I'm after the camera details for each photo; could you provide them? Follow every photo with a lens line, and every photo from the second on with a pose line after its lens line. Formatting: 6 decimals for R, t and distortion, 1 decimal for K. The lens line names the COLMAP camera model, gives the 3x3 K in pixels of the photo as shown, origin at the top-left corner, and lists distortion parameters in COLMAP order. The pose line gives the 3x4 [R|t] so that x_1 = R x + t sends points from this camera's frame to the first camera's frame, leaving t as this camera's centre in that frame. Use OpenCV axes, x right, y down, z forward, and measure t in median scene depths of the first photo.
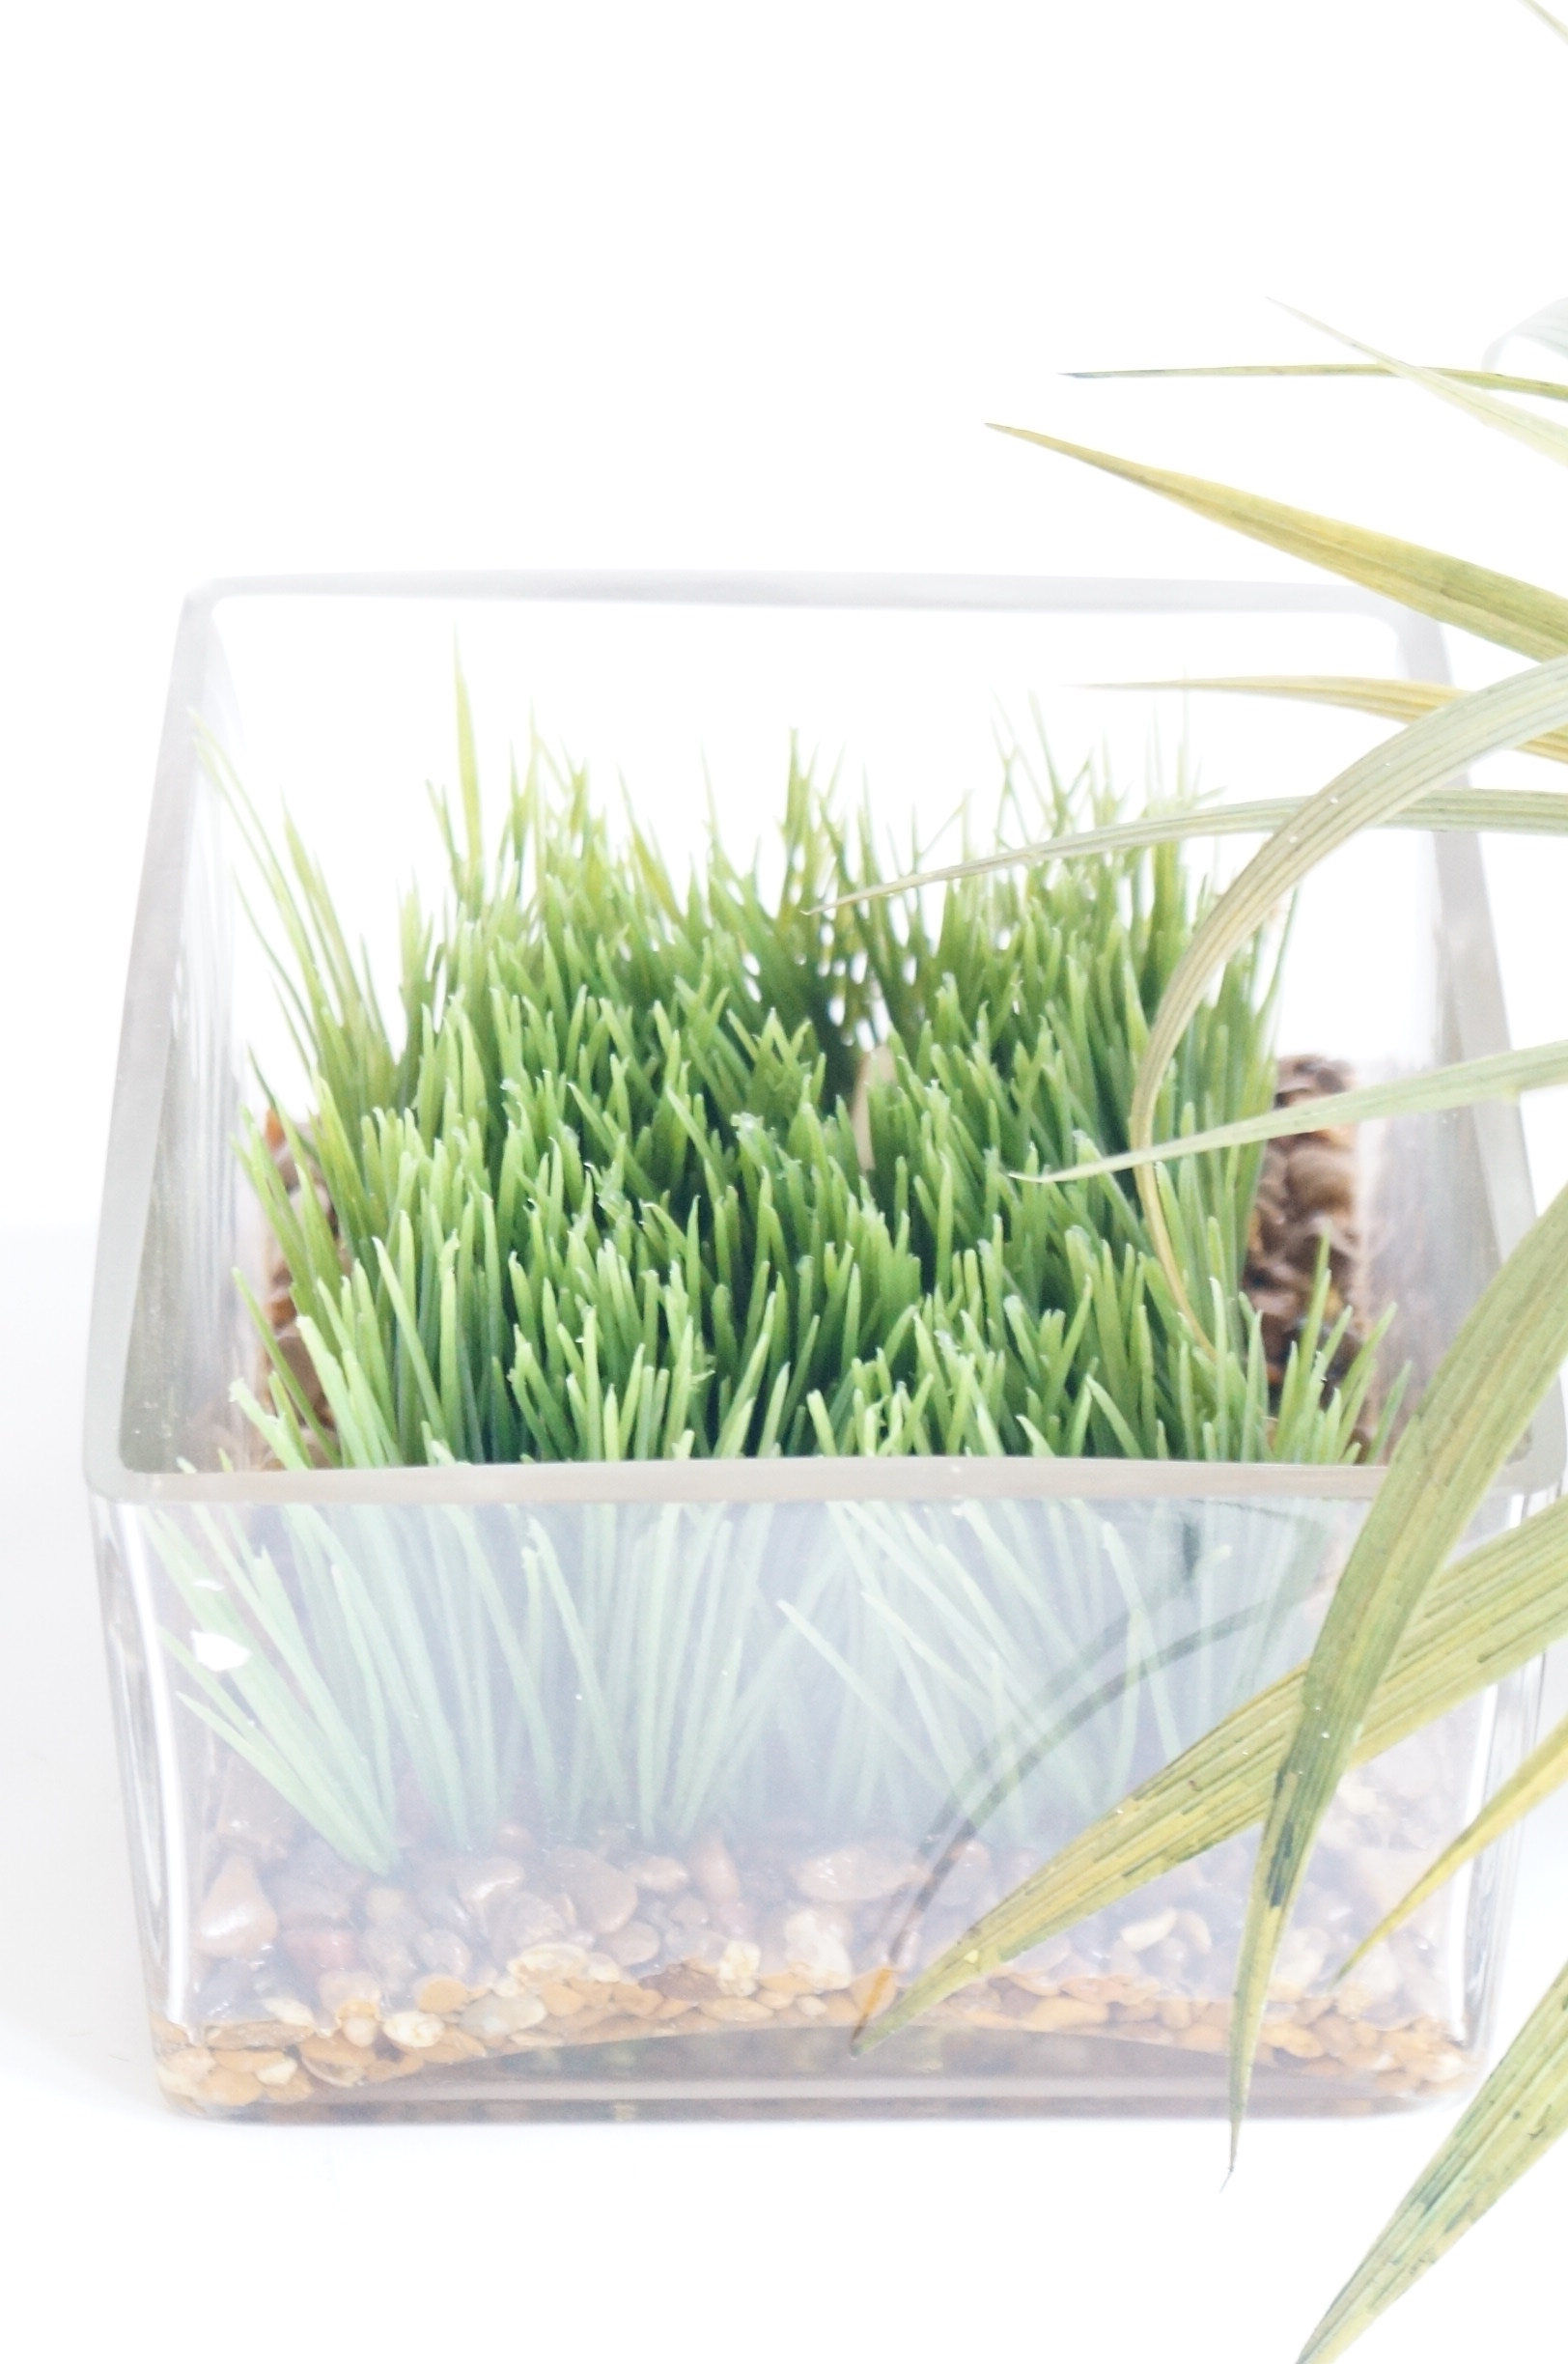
lens RADIAL K [[6150.6, 0, 797.5], [0, 6150.6, 1182.5], [0, 0, 1]] dist [-0.166501, 0.000000]
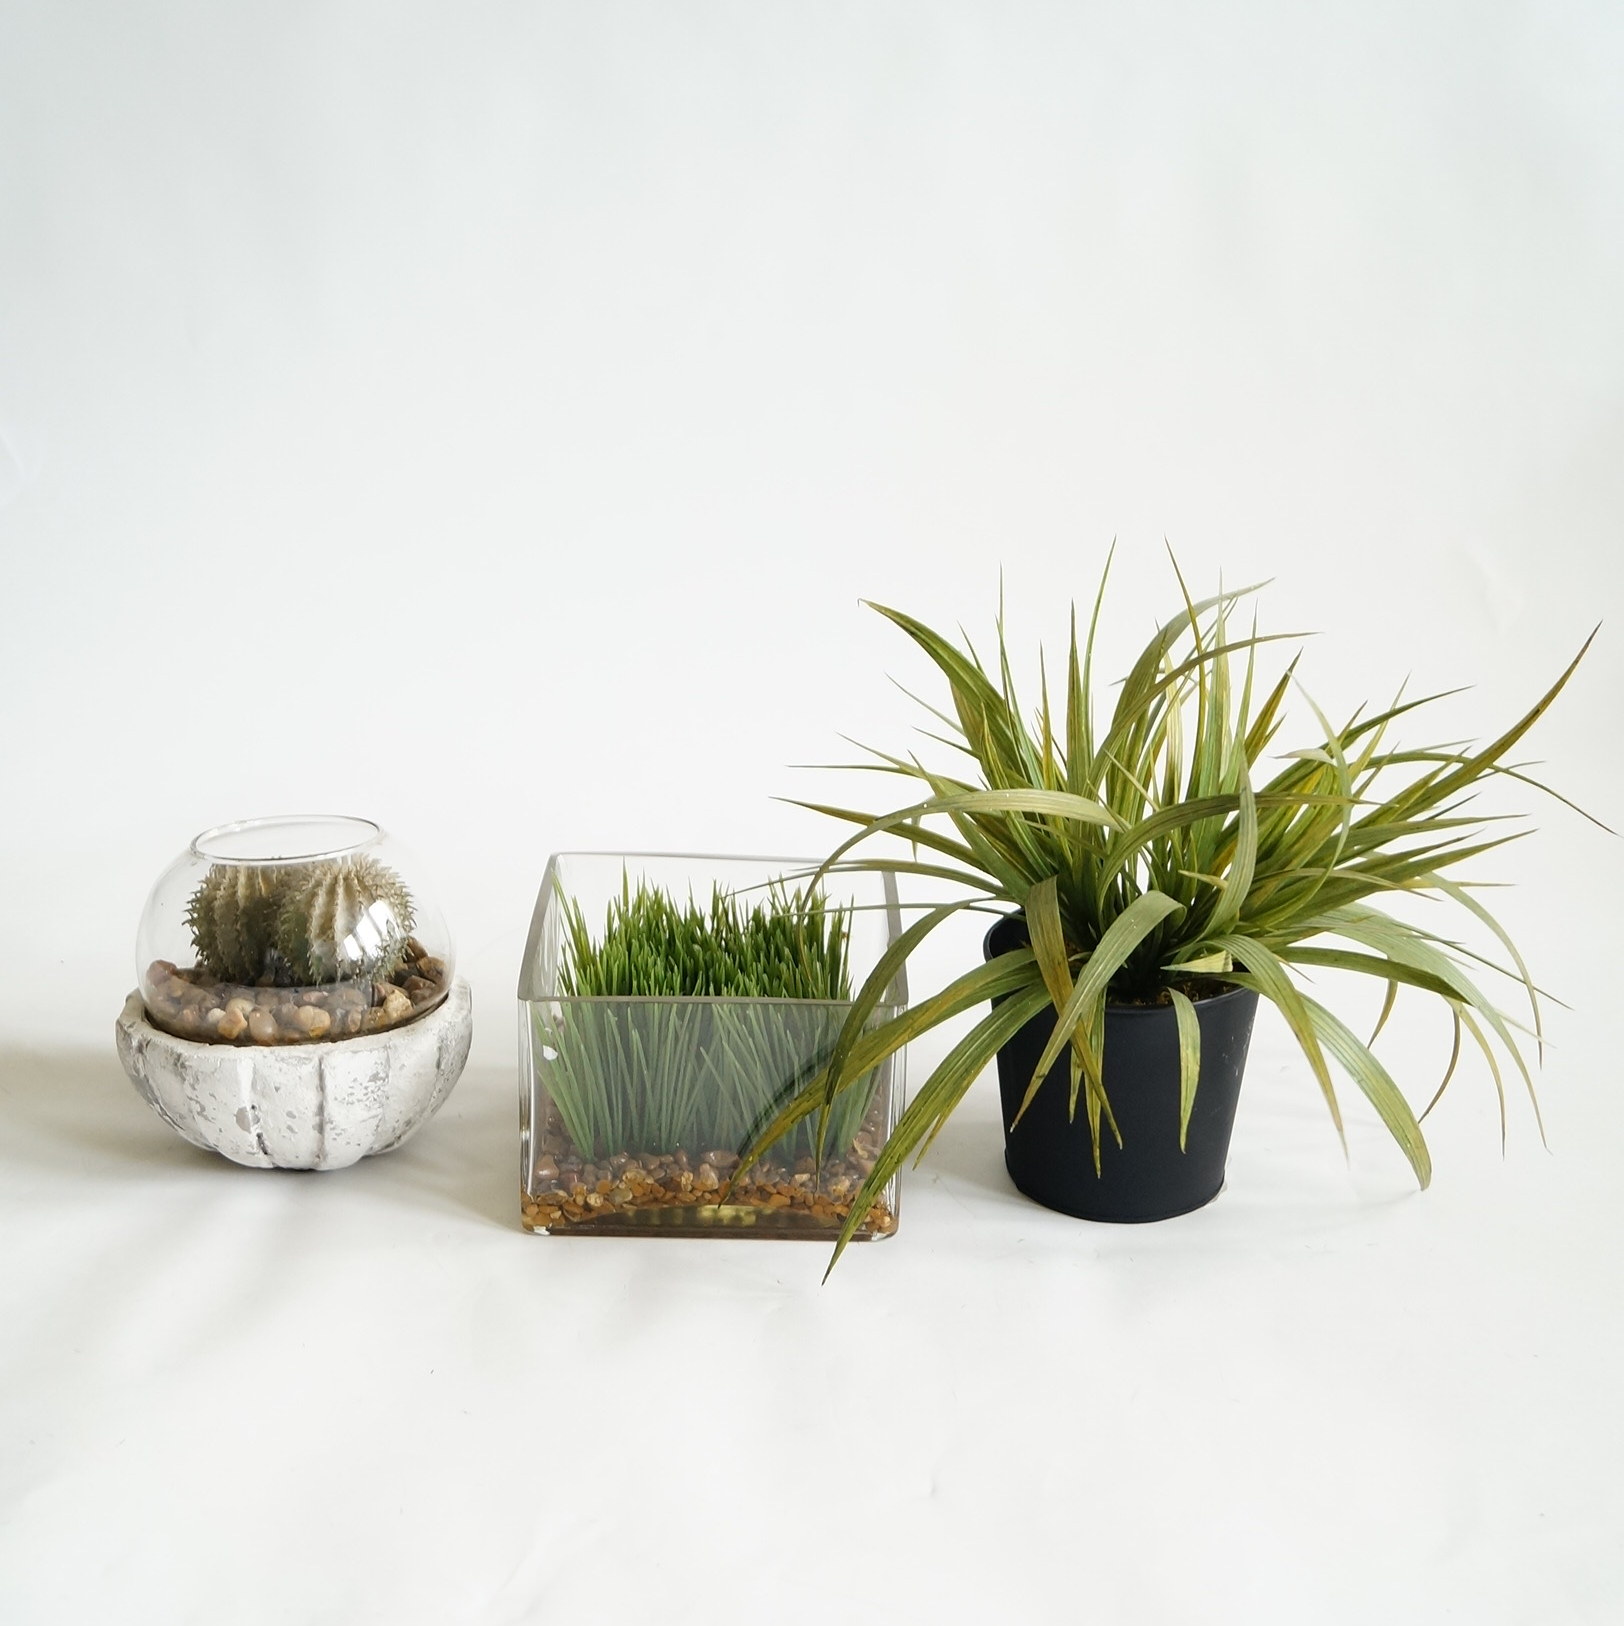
lens RADIAL K [[2677.9, 0, 805.4], [0, 2677.9, 797.7], [0, 0, 1]] dist [0.068549, 0.000000]
pose [[0.999739, 0.021861, 0.006615, 0.043966], [-0.017931, 0.930624, -0.365537, 0.488578], [-0.014147, 0.365323, 0.930773, -0.537422]]
